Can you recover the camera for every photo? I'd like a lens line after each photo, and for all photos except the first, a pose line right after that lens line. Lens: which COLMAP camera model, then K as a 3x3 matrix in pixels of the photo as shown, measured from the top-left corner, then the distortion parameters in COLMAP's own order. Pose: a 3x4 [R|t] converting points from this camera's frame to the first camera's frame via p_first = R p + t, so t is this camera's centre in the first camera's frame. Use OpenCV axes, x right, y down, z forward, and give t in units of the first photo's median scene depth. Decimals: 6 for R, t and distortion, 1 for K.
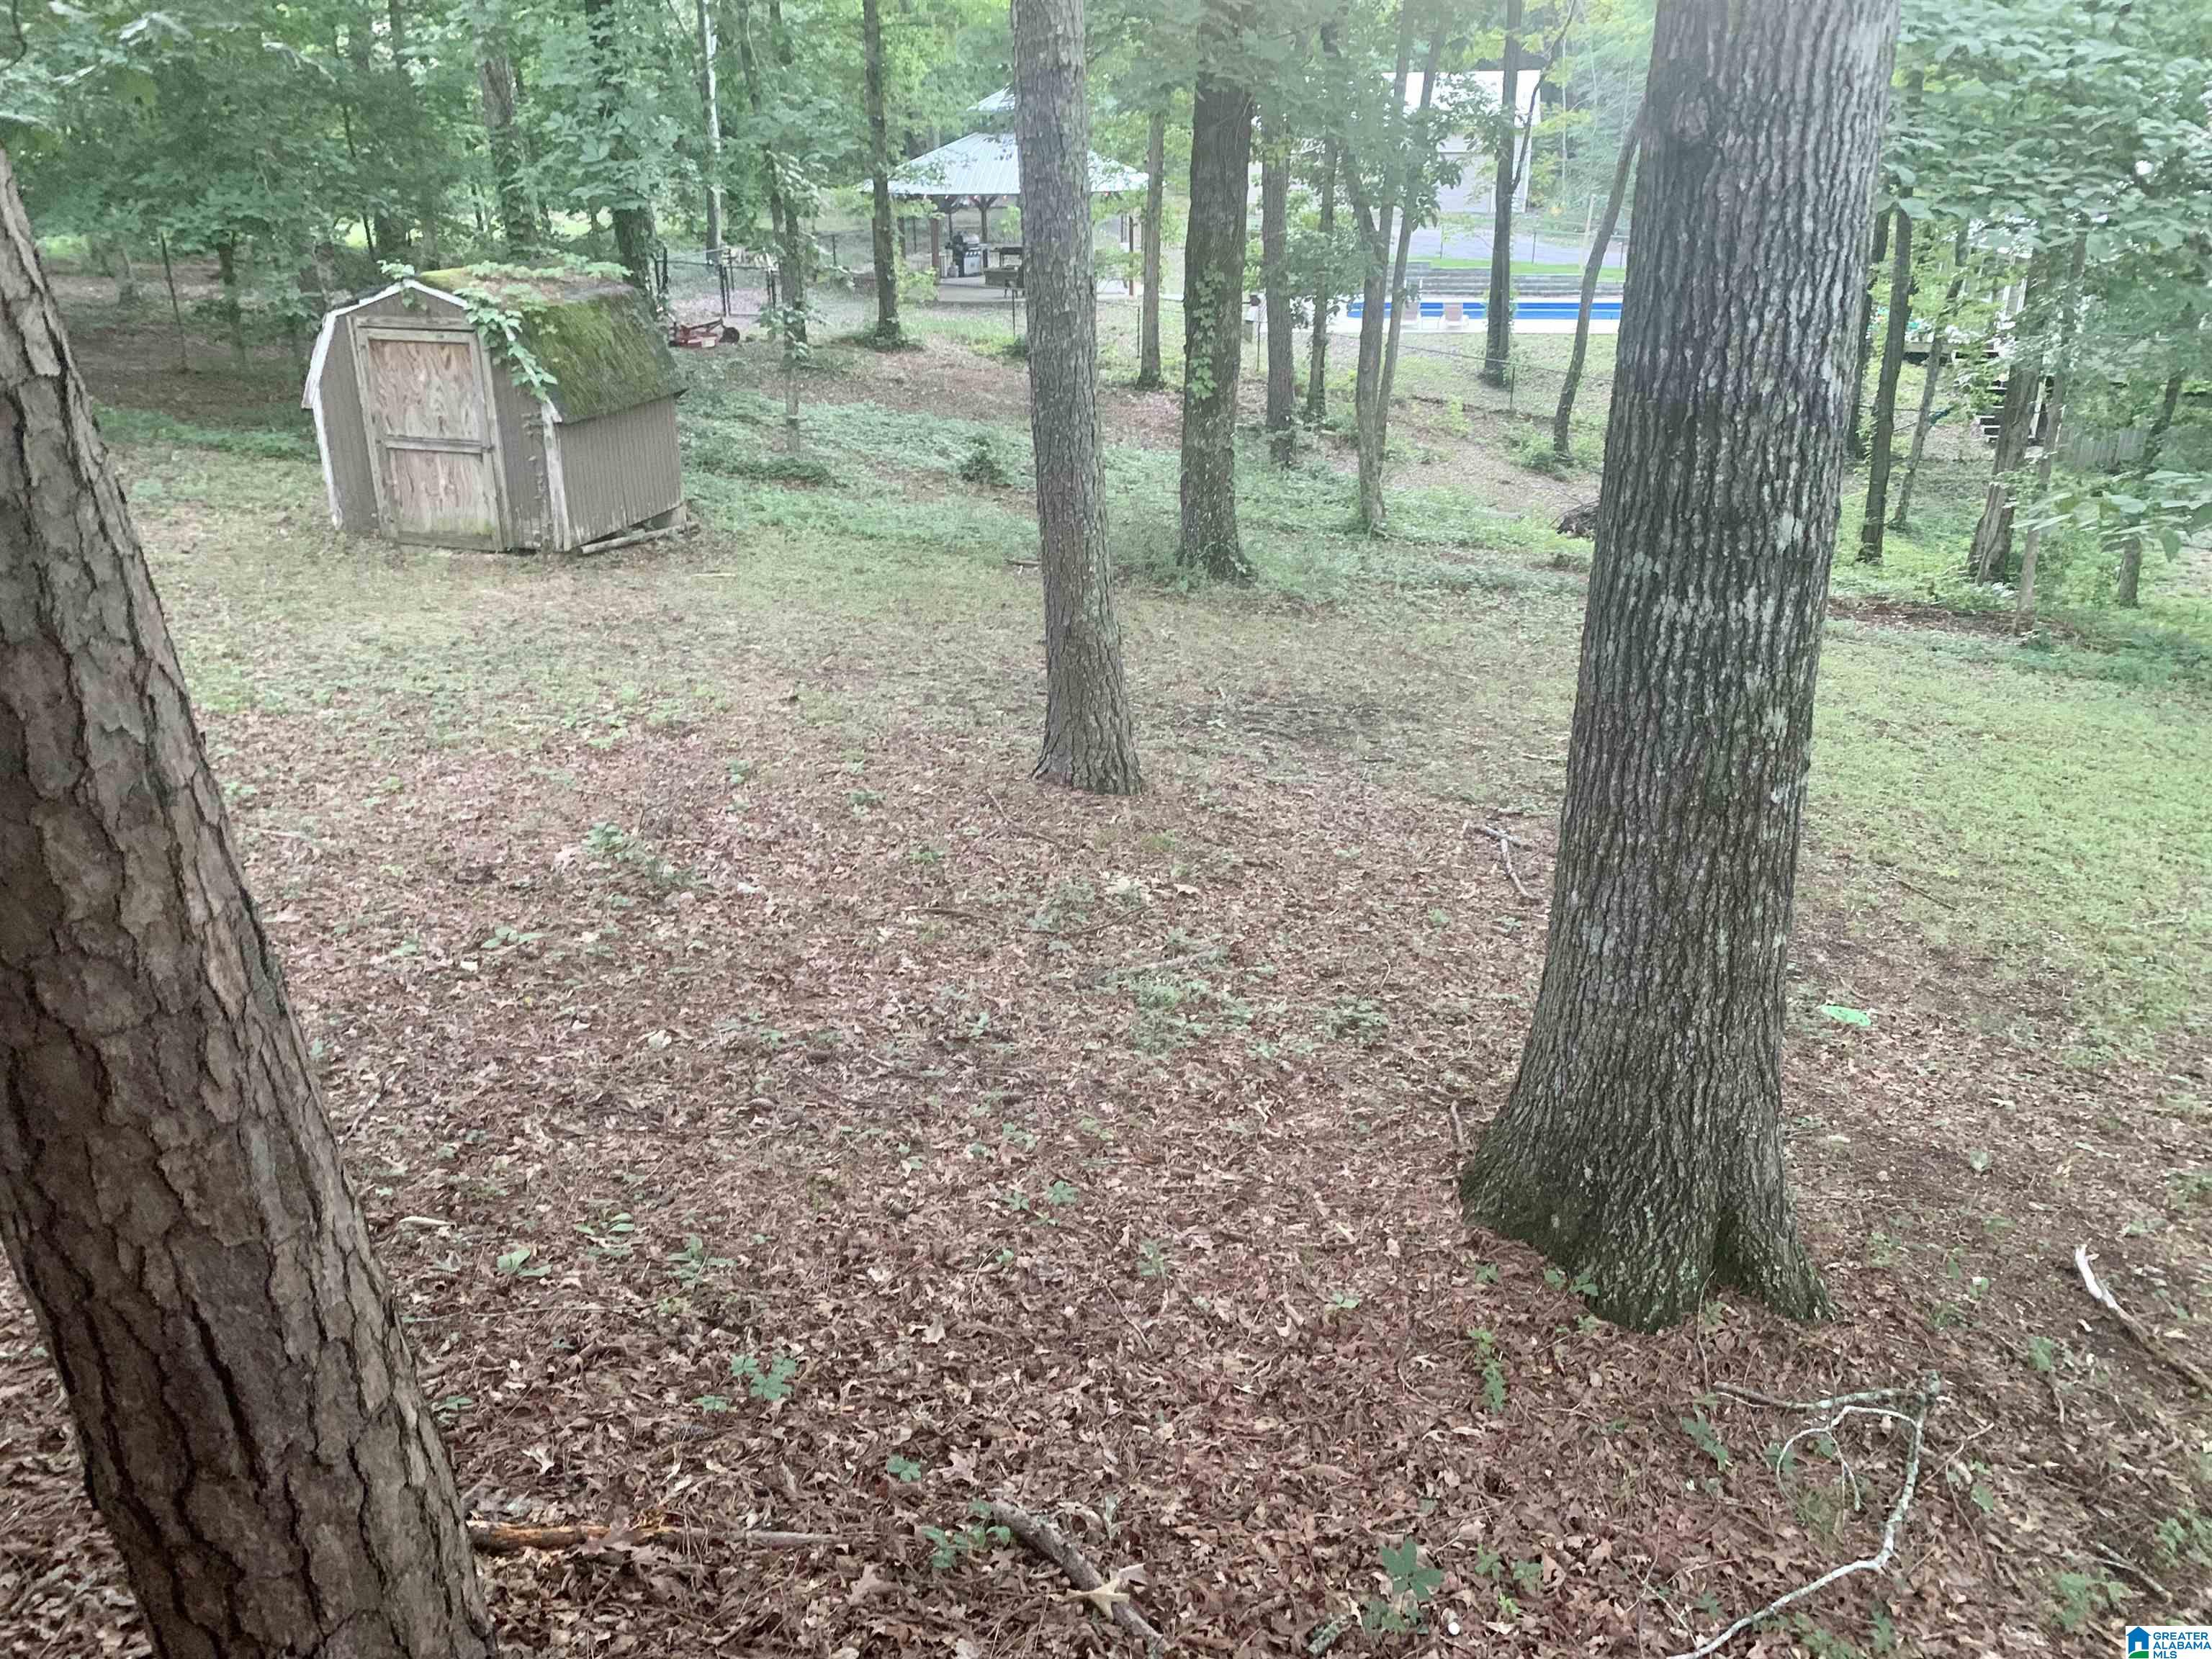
lens RADIAL K [[1703.2, 0, 1106.6], [0, 1703.2, 830.0], [0, 0, 1]] dist [0.000050, 0.001719]
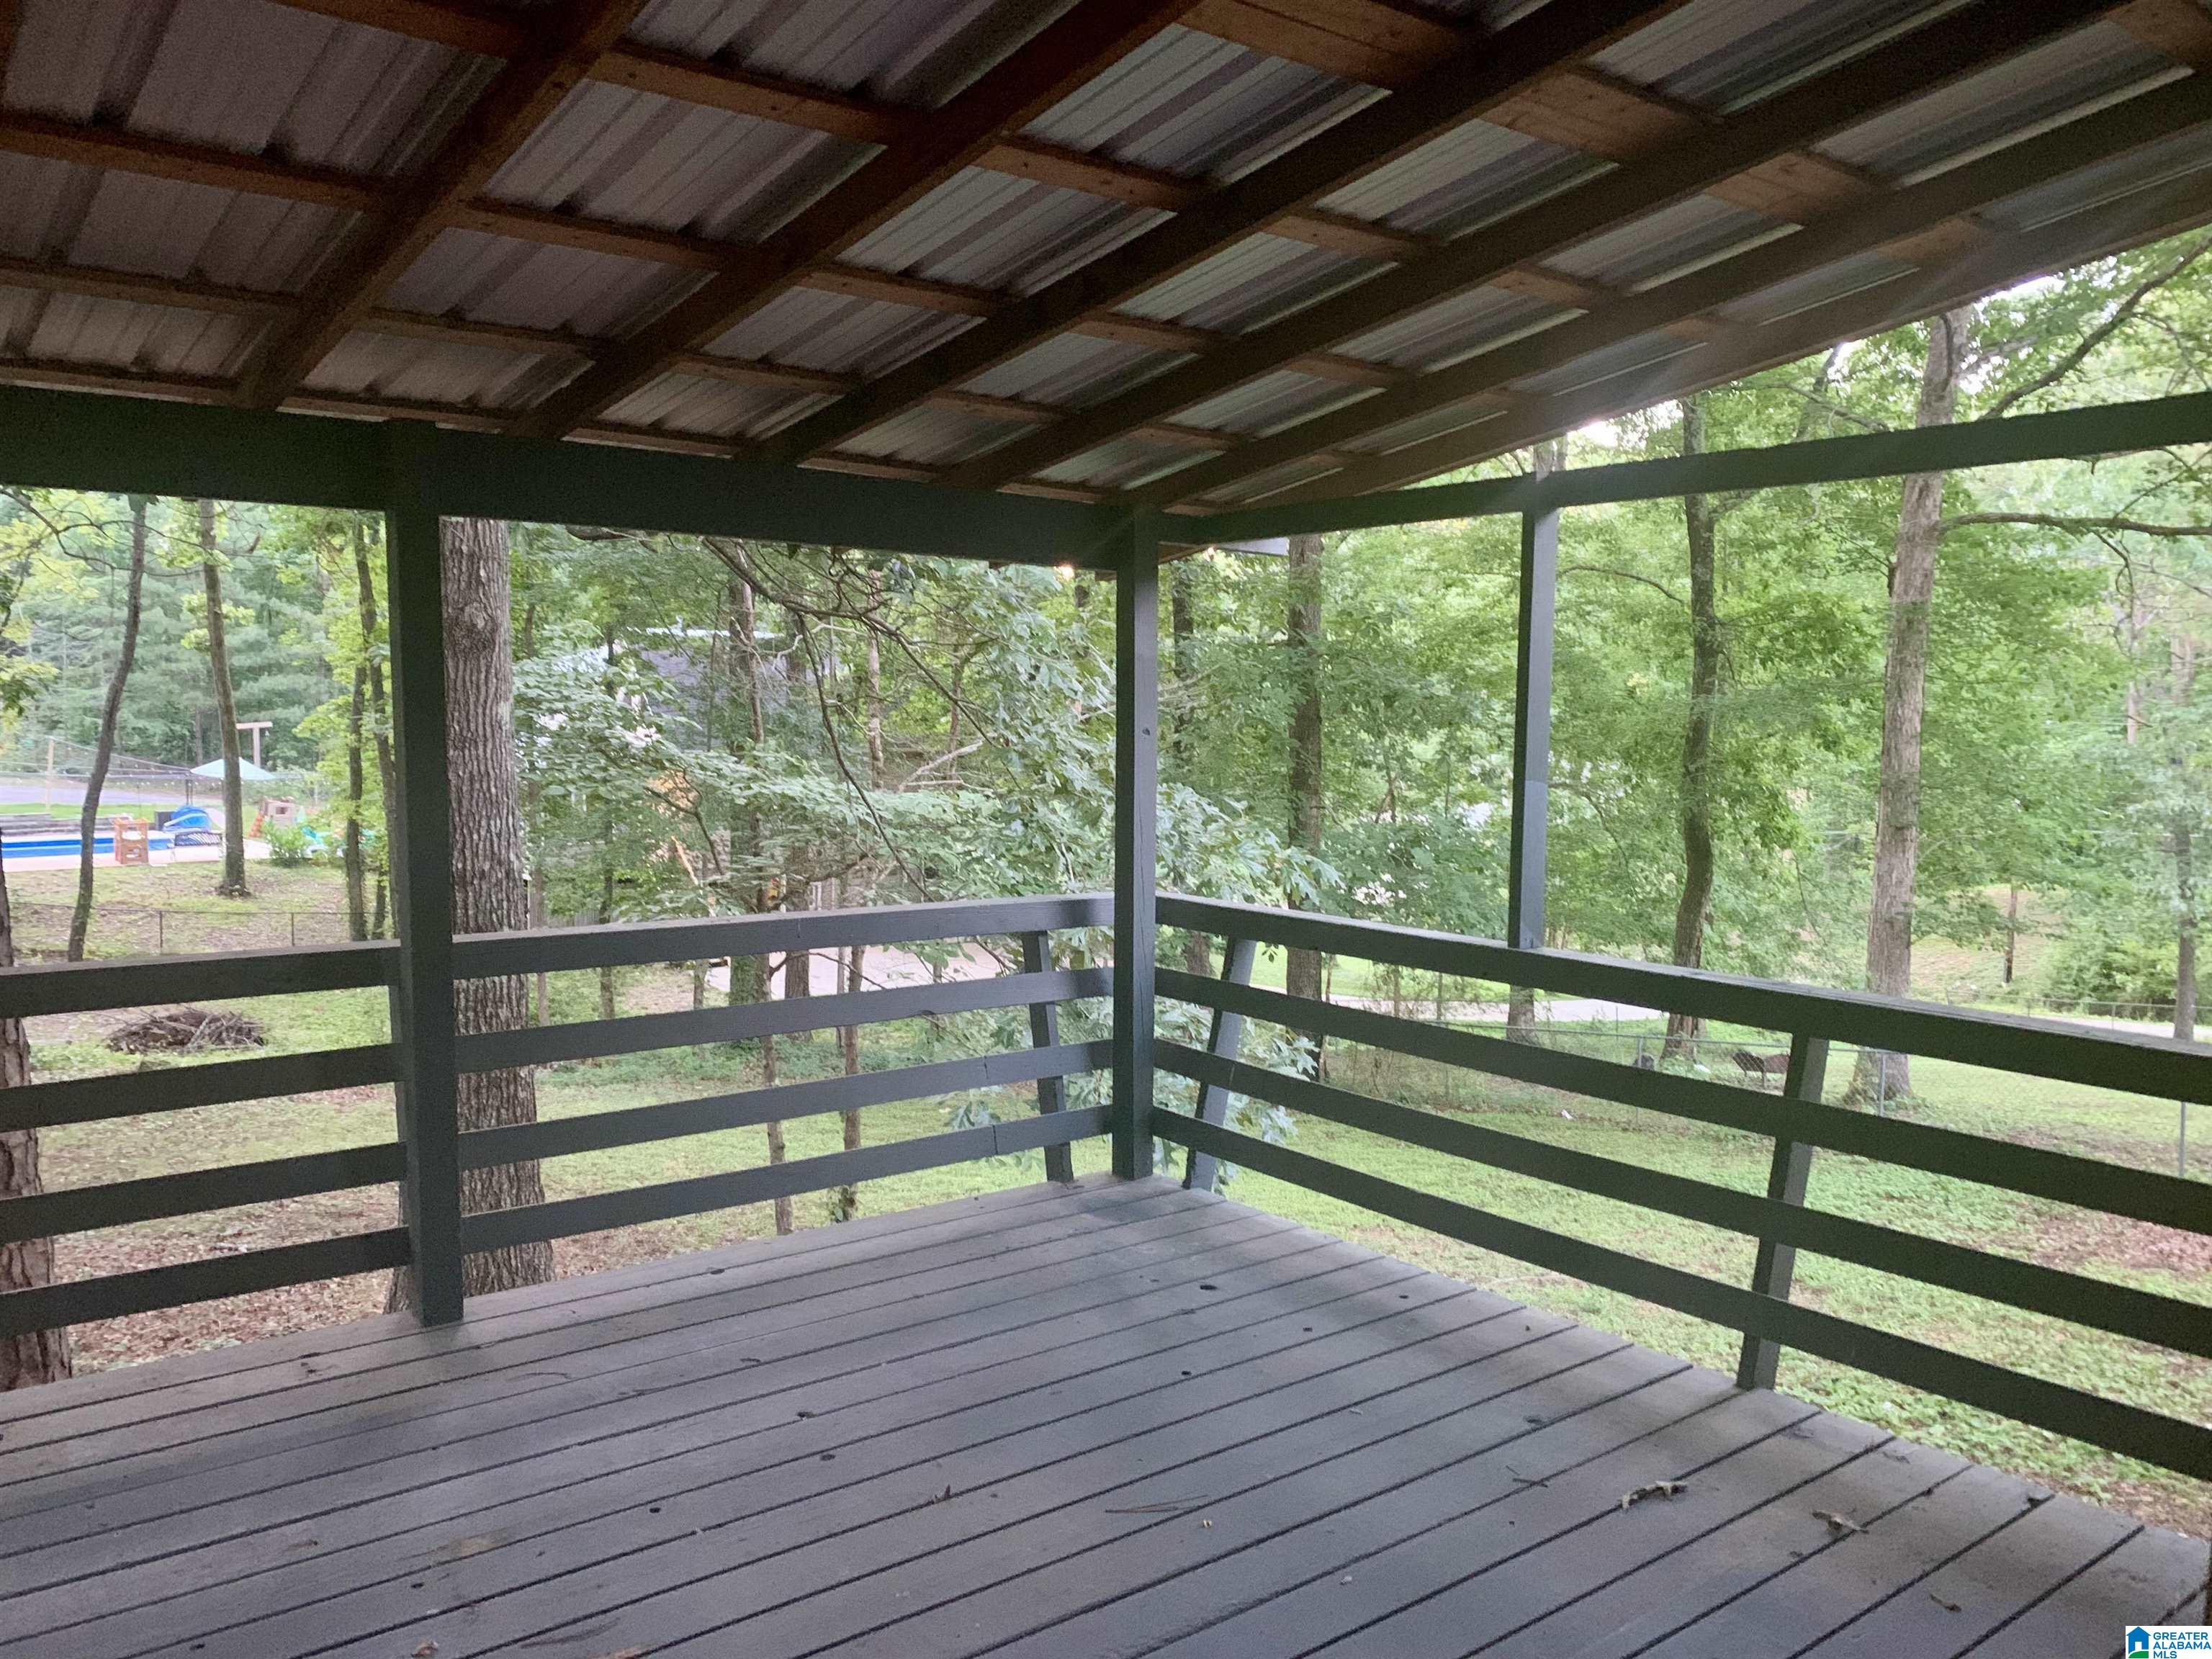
lens RADIAL K [[1703.2, 0, 1105.9], [0, 1703.2, 829.6], [0, 0, 1]] dist [0.000050, 0.001719]
pose [[0.665627, -0.048444, 0.744711, -0.588469], [0.264669, 0.948351, -0.174871, 0.231762], [-0.697776, 0.313501, 0.644070, -0.777860]]
